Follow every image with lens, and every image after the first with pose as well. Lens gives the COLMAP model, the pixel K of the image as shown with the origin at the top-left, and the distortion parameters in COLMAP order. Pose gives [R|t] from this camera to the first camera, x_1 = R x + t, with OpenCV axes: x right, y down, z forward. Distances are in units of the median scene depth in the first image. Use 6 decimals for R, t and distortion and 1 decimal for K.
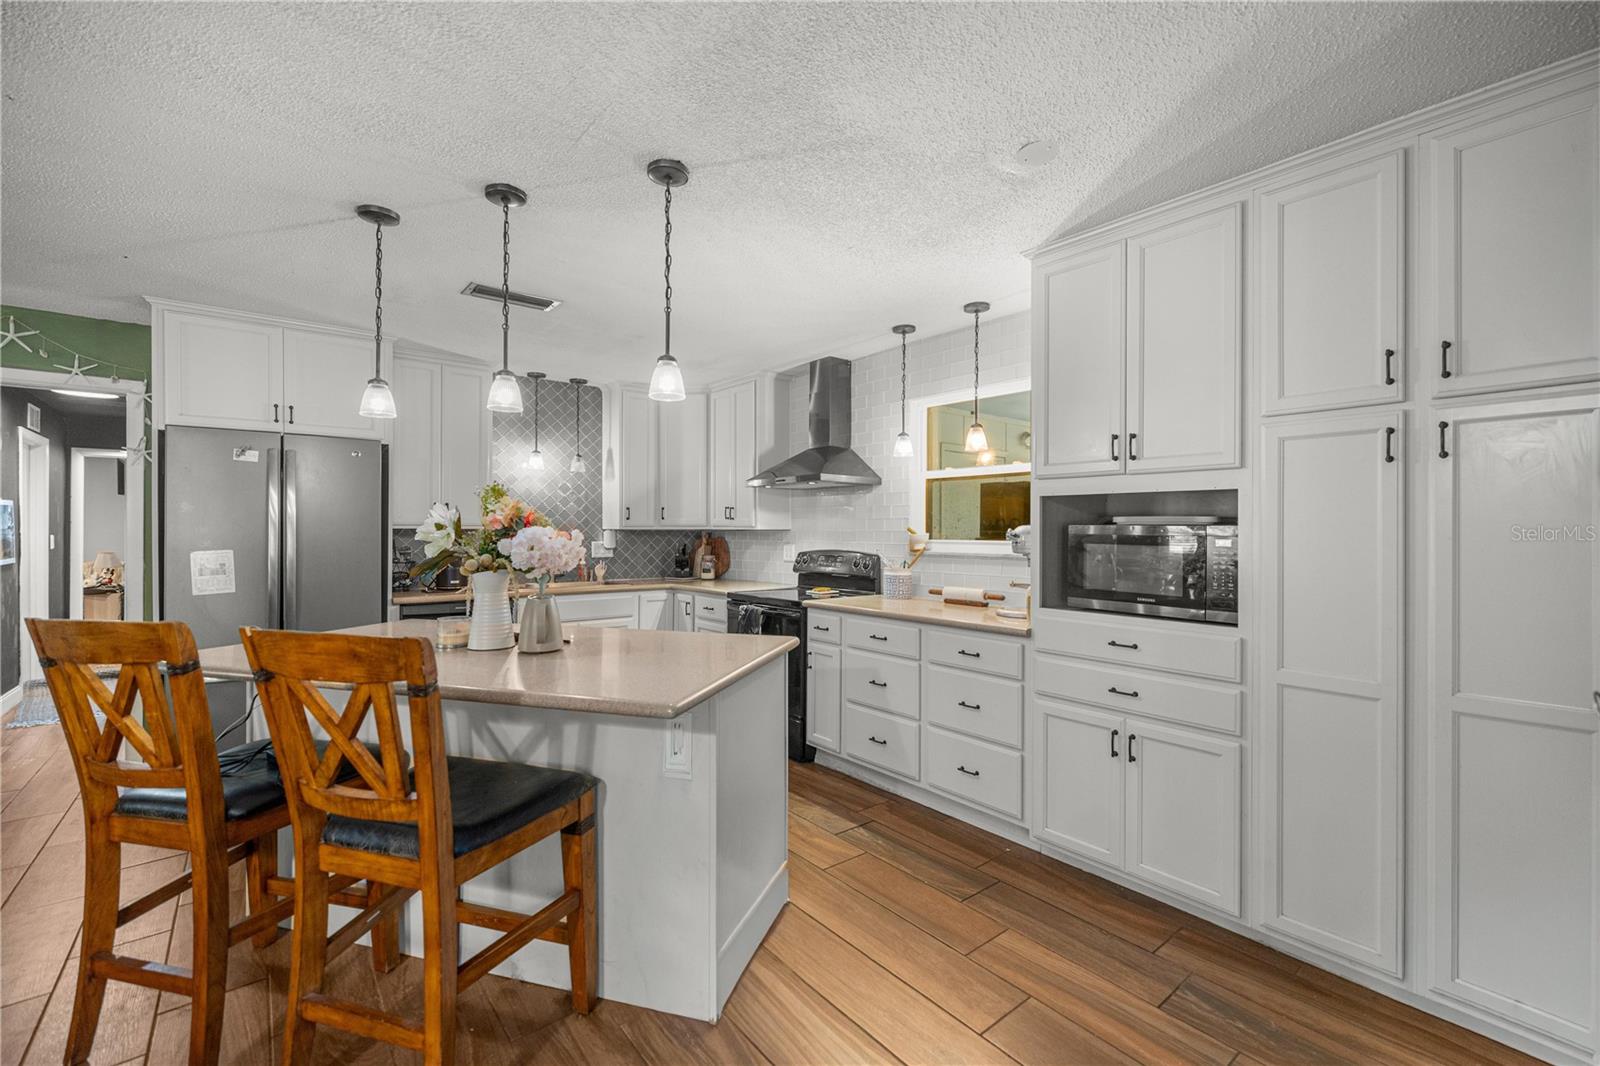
lens RADIAL K [[679.7, 0, 795.1], [0, 679.7, 531.3], [0, 0, 1]] dist [-0.000388, -0.000057]
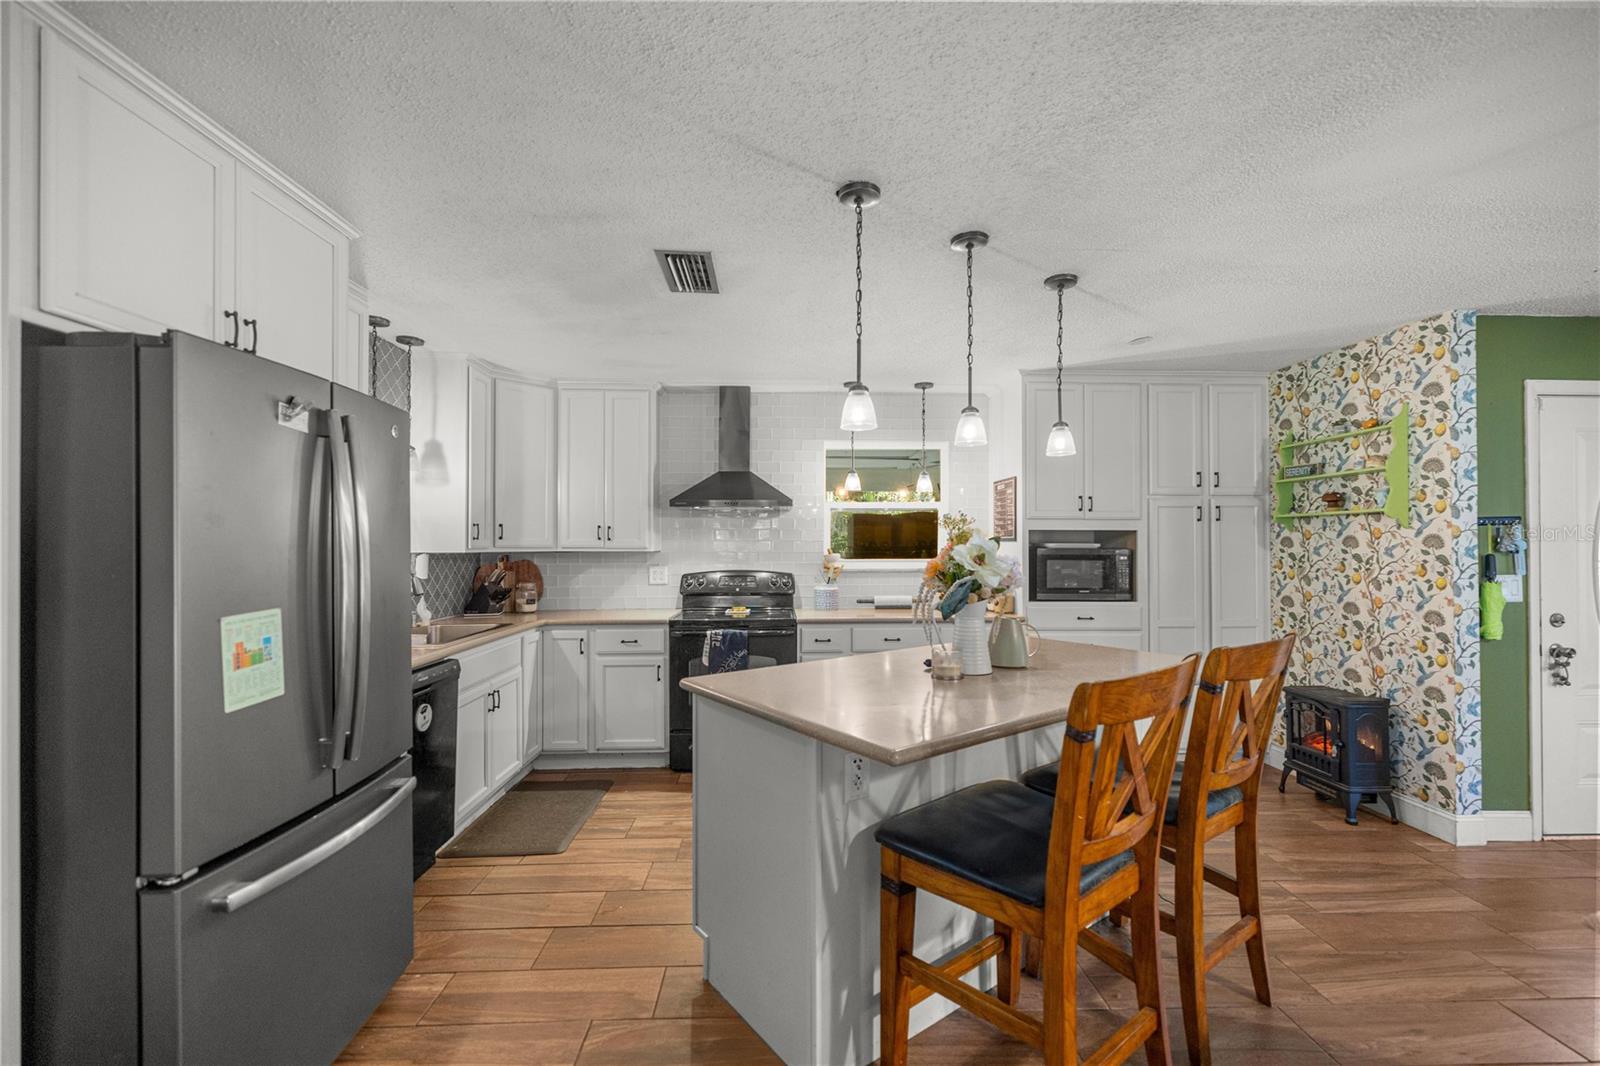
lens RADIAL K [[679.7, 0, 811.1], [0, 679.7, 538.4], [0, 0, 1]] dist [-0.000388, -0.000057]
pose [[0.585710, 0.006252, 0.810497, -0.913392], [0.002934, 0.999947, -0.009833, -0.014231], [-0.810516, 0.008137, 0.585660, 0.380524]]
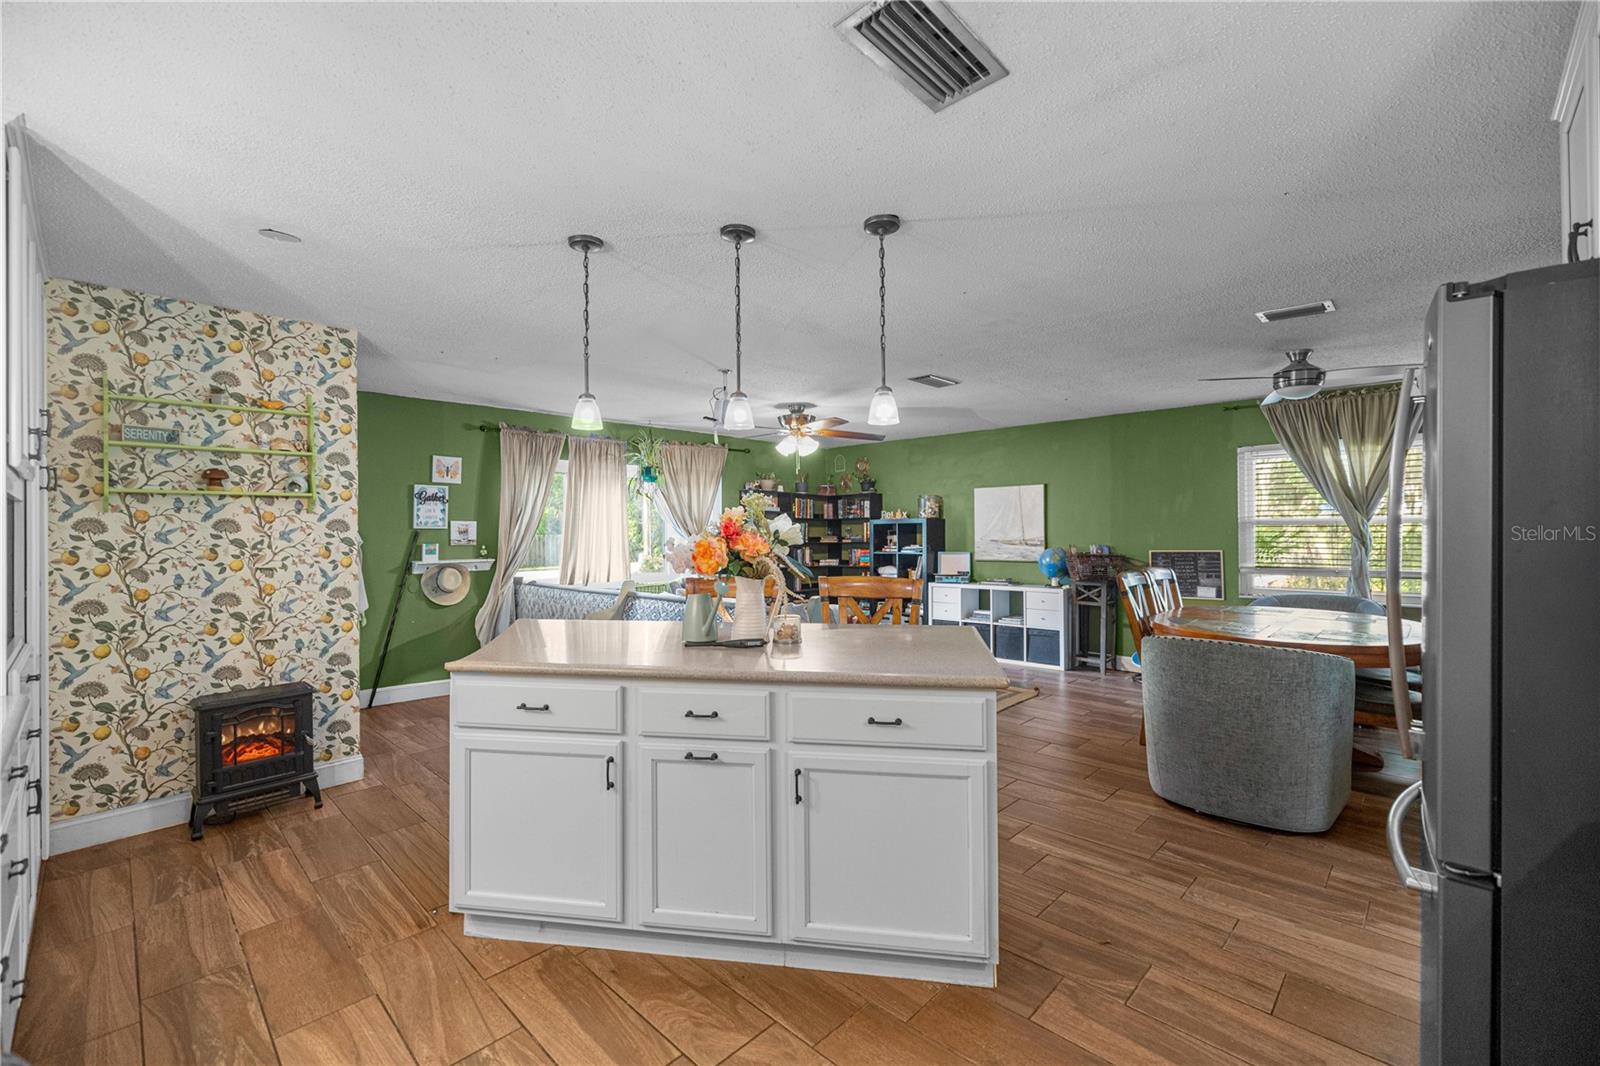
lens RADIAL K [[679.7, 0, 800.5], [0, 679.7, 530.7], [0, 0, 1]] dist [-0.000388, -0.000057]
pose [[-0.990646, 0.006379, -0.136304, -0.253240], [0.005924, 0.999975, 0.003745, -0.008912], [0.136325, 0.002903, -0.990660, 1.344166]]
